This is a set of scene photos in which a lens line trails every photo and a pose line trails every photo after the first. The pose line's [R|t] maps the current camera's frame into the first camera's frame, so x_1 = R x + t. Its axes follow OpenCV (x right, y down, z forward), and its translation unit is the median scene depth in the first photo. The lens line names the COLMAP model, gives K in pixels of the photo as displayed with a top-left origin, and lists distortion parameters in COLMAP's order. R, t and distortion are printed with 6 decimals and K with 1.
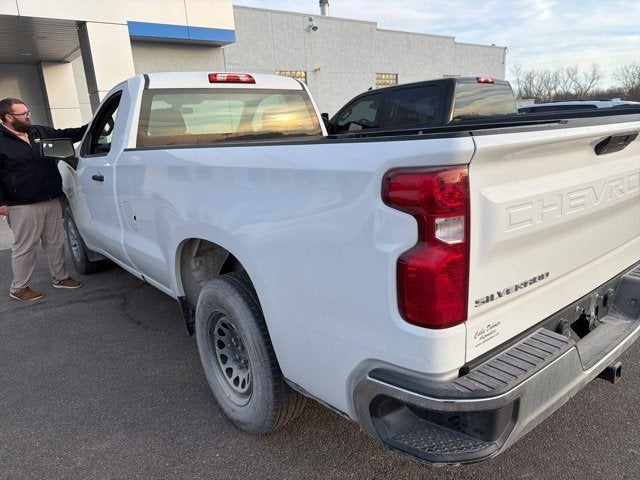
lens RADIAL K [[442.1, 0, 319.7], [0, 442.1, 235.0], [0, 0, 1]] dist [0.051126, -0.063489]
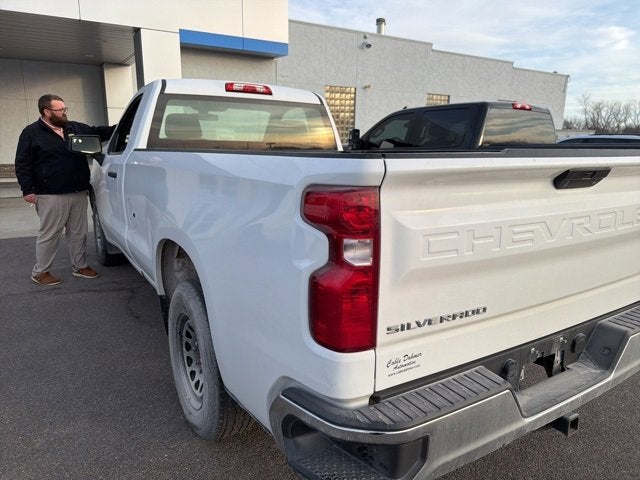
lens RADIAL K [[442.1, 0, 319.7], [0, 442.1, 235.0], [0, 0, 1]] dist [0.051126, -0.063489]
pose [[0.991324, 0.091127, -0.094729, 0.108804], [-0.093999, 0.995225, -0.026298, -0.005342], [0.091880, 0.034975, 0.995156, 0.008697]]
